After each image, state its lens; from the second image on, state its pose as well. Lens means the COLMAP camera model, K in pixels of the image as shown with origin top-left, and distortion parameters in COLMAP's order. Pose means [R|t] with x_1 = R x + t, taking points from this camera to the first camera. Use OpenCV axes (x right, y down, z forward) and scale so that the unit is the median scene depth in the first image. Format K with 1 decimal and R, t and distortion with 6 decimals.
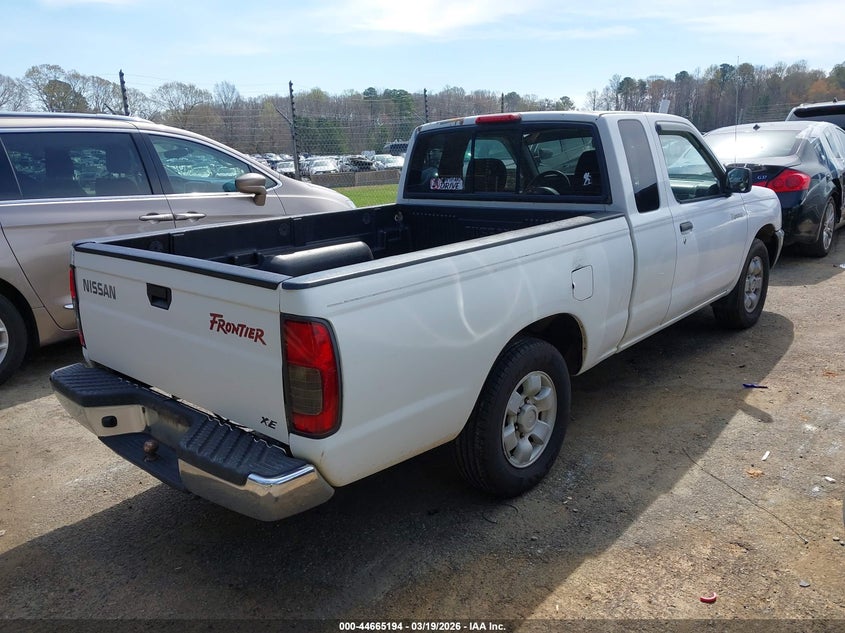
lens RADIAL K [[652.4, 0, 422.5], [0, 652.4, 316.5], [0, 0, 1]] dist [0.008947, 0.005418]
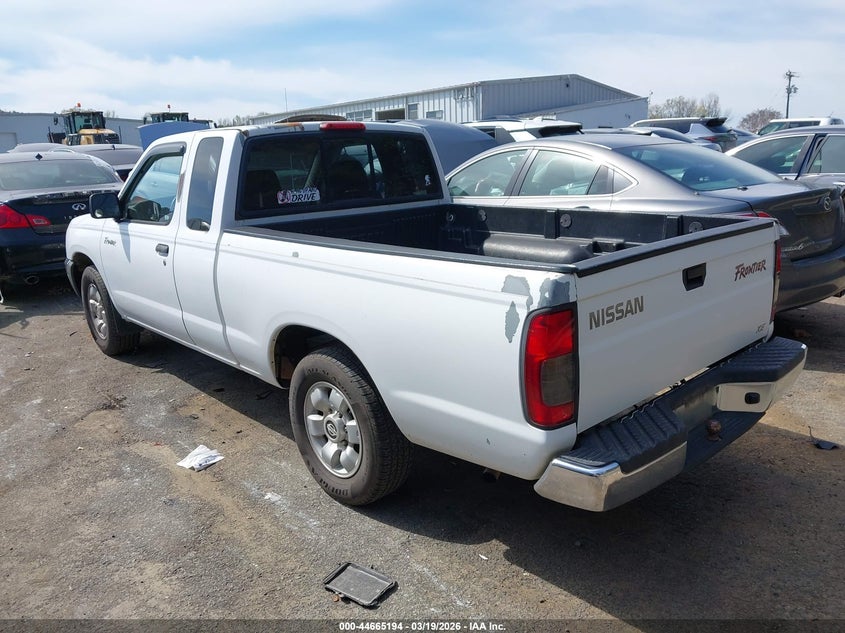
lens RADIAL K [[652.4, 0, 422.5], [0, 652.4, 316.5], [0, 0, 1]] dist [0.008947, 0.005418]
pose [[0.105121, -0.212083, 0.971581, -0.864639], [0.279464, 0.943923, 0.175809, -0.160934], [-0.954384, 0.253041, 0.158495, 0.756958]]
